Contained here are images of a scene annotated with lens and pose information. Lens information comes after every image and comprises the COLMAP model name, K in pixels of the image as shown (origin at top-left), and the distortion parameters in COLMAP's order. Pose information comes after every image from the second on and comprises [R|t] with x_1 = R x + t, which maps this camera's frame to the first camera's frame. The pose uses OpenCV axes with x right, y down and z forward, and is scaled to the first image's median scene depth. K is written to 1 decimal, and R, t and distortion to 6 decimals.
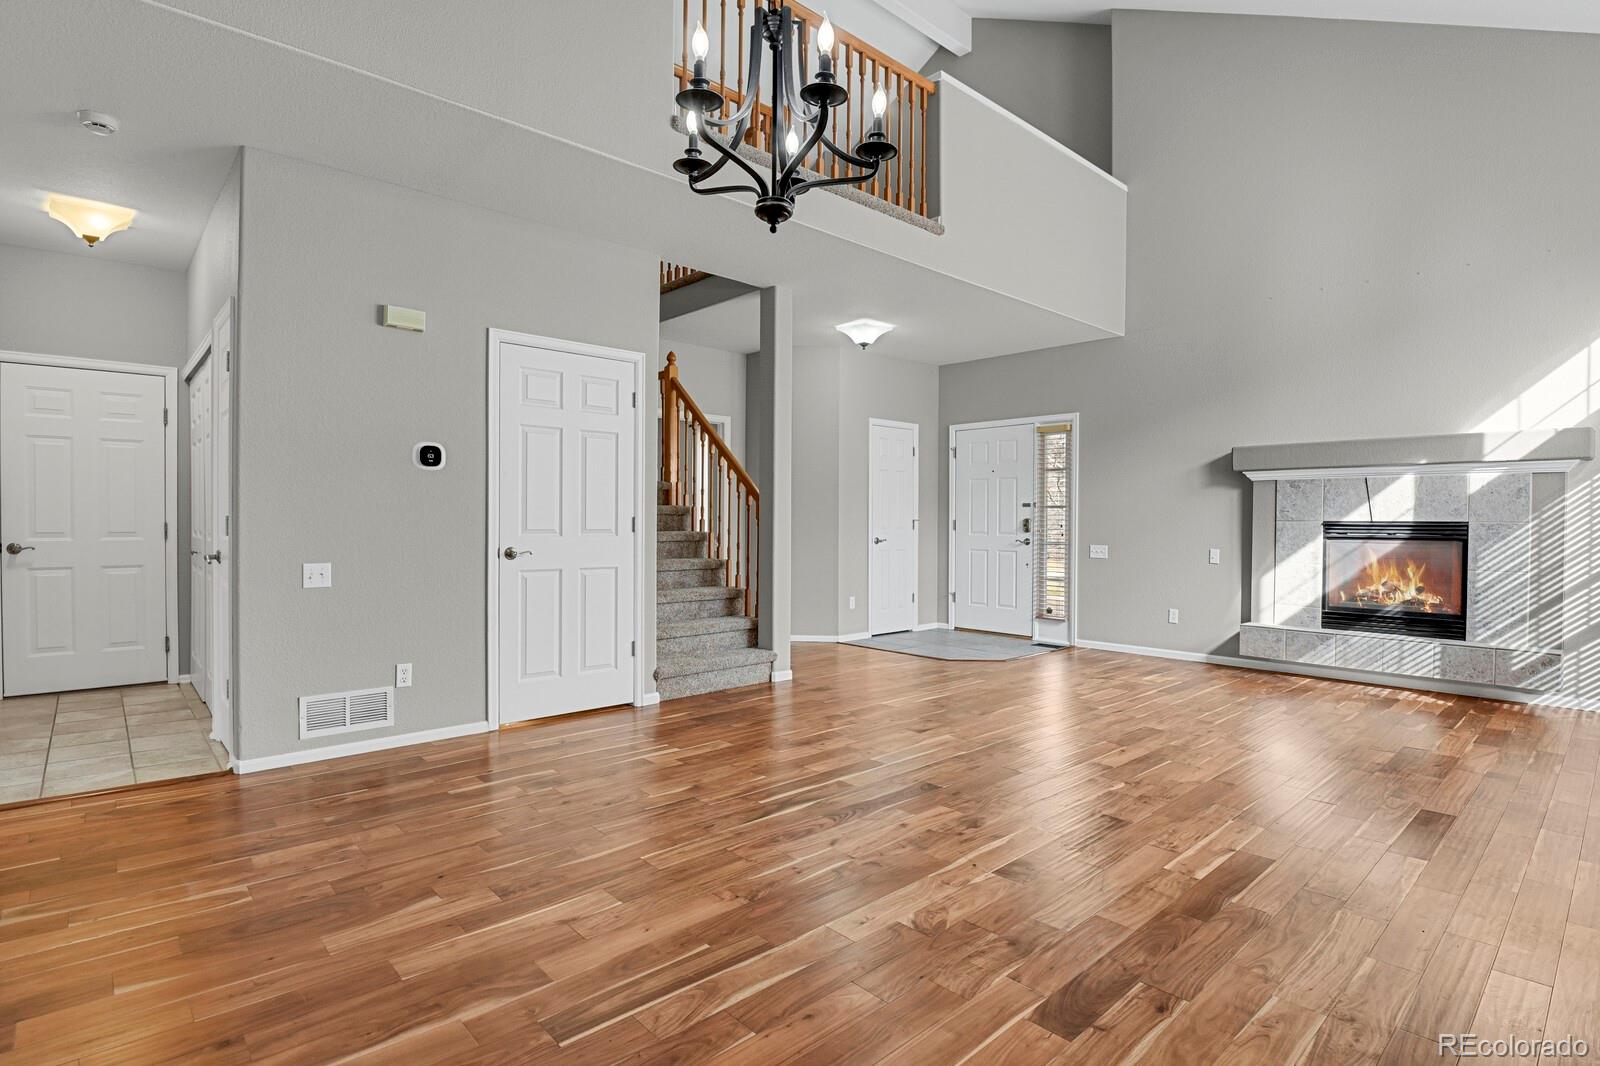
lens RADIAL K [[791.3, 0, 801.2], [0, 791.3, 529.0], [0, 0, 1]] dist [-0.022482, -0.000827]
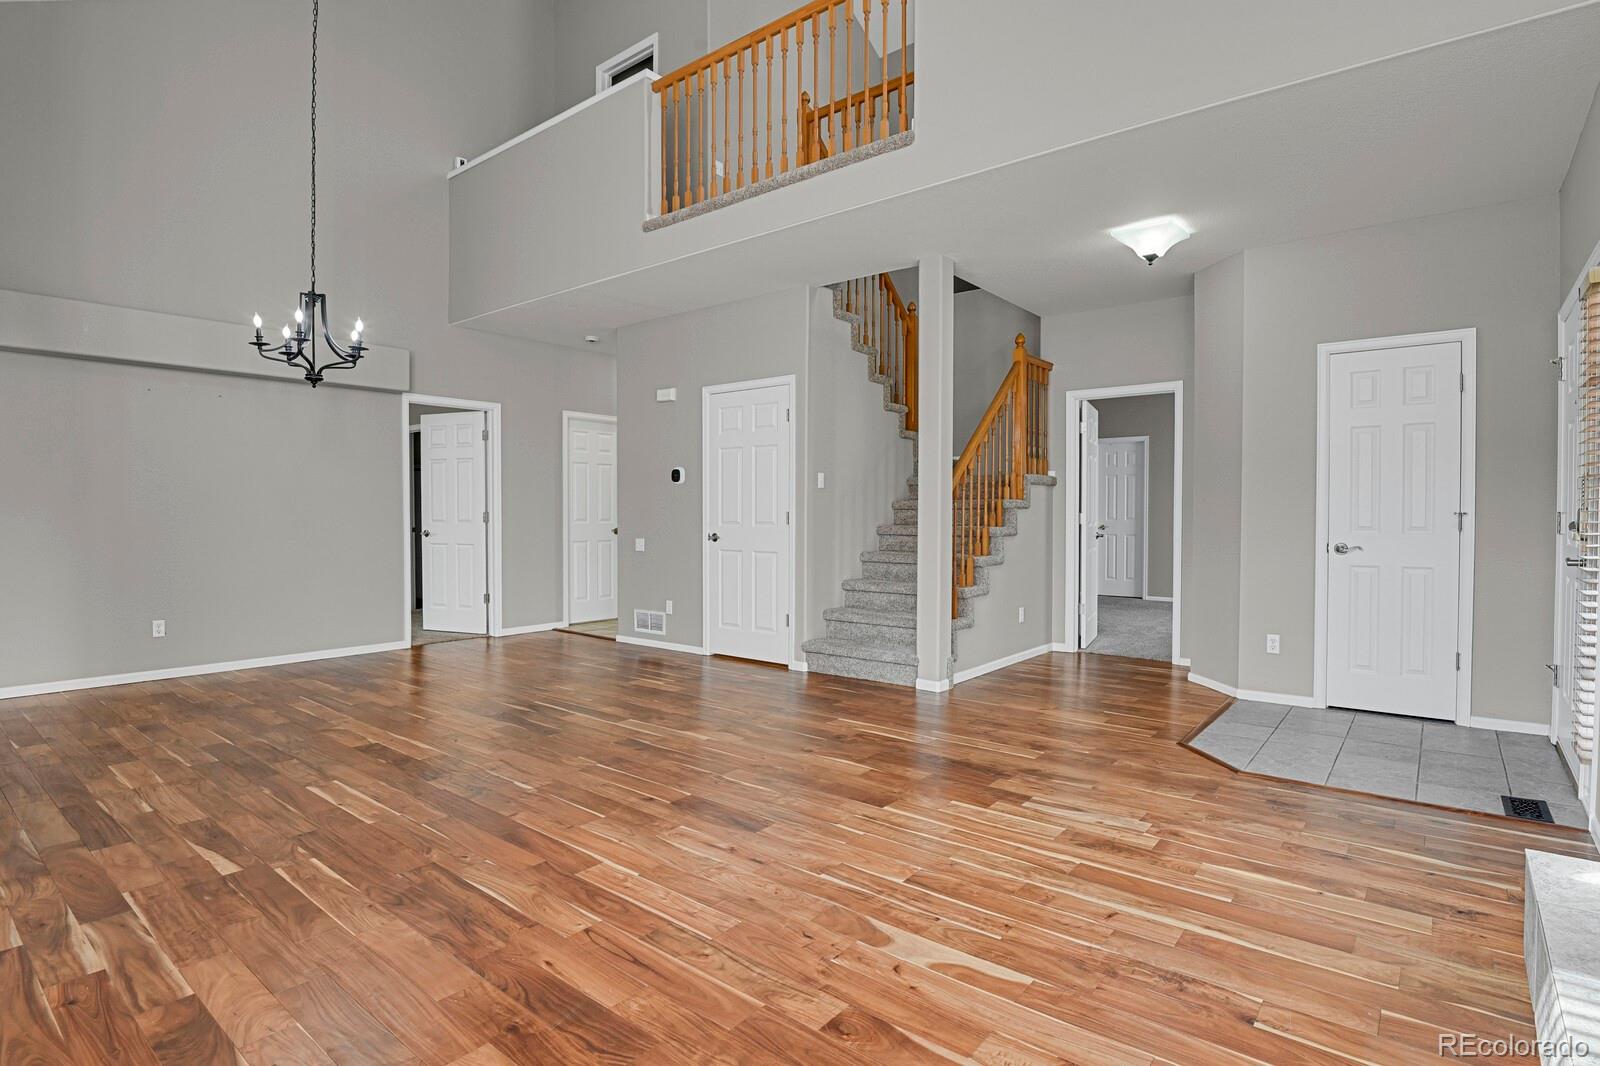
lens RADIAL K [[791.3, 0, 800.1], [0, 791.3, 526.4], [0, 0, 1]] dist [-0.022482, -0.000827]
pose [[0.157040, 0.008351, -0.987557, 0.898570], [-0.011939, 0.999907, 0.006557, -0.000785], [0.987520, 0.010761, 0.157125, 0.752724]]
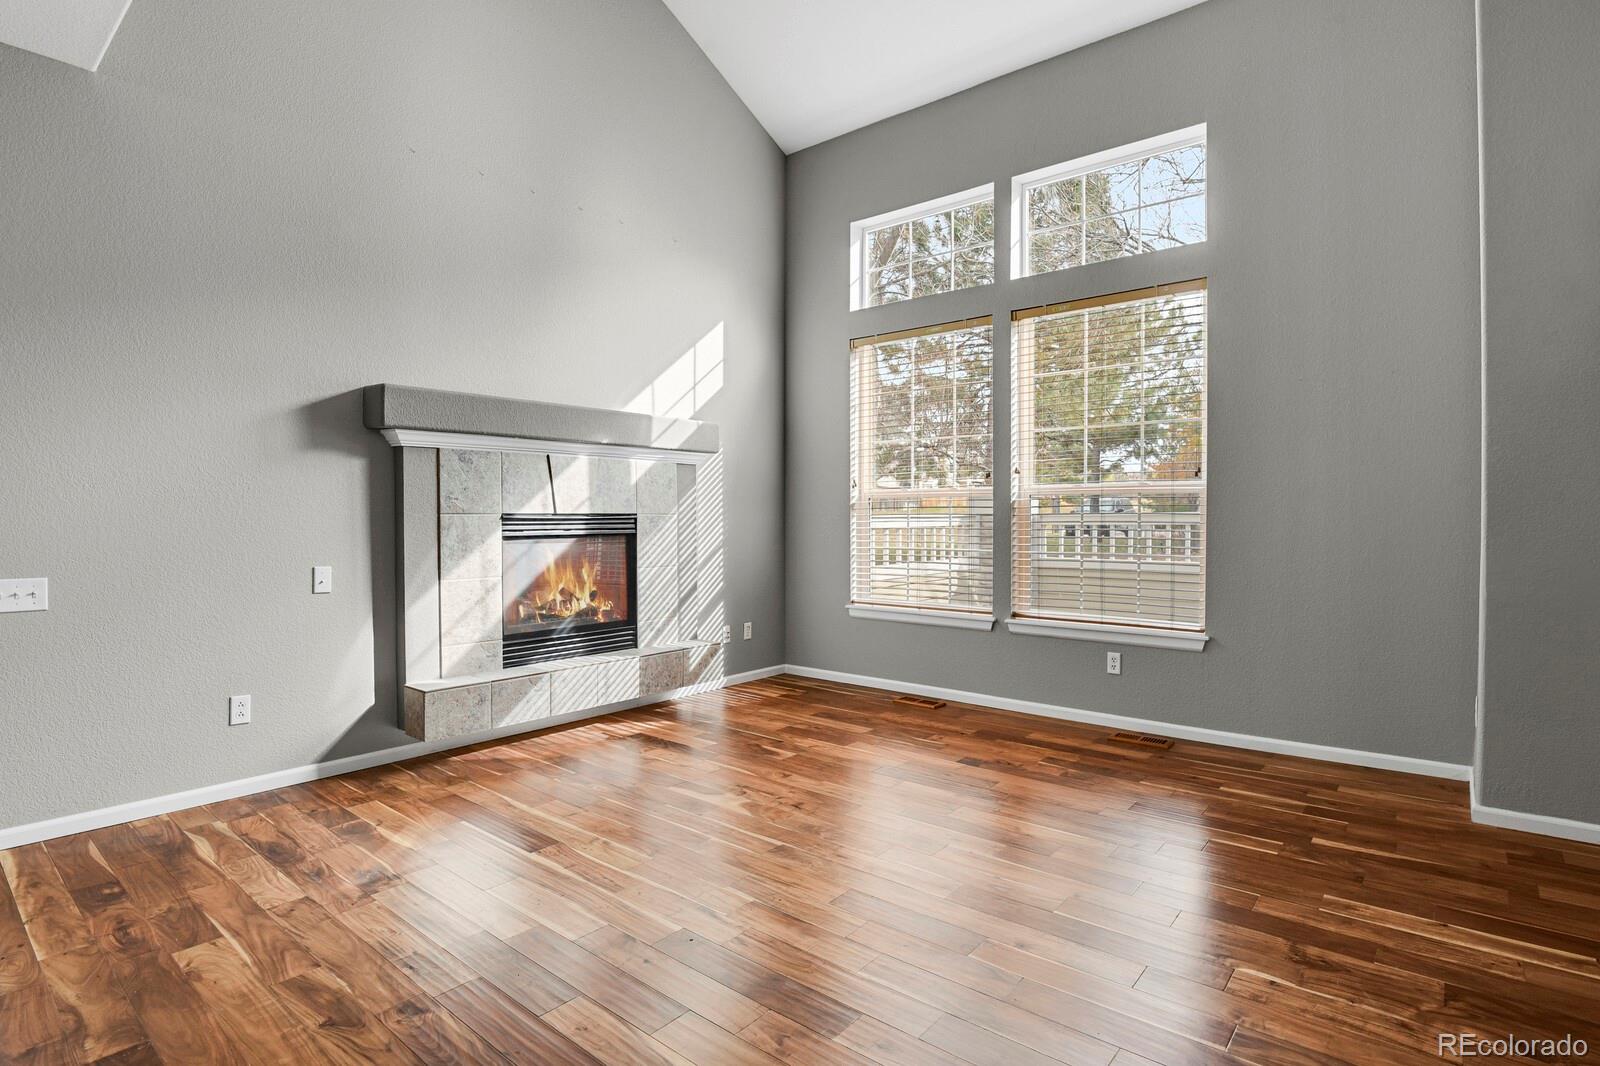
lens RADIAL K [[791.3, 0, 802.8], [0, 791.3, 527.5], [0, 0, 1]] dist [-0.022482, -0.000827]
pose [[-0.146499, -0.018355, 0.989041, -0.066404], [0.012778, 0.999709, 0.020446, -0.008842], [-0.989128, 0.015633, -0.146222, 0.898849]]
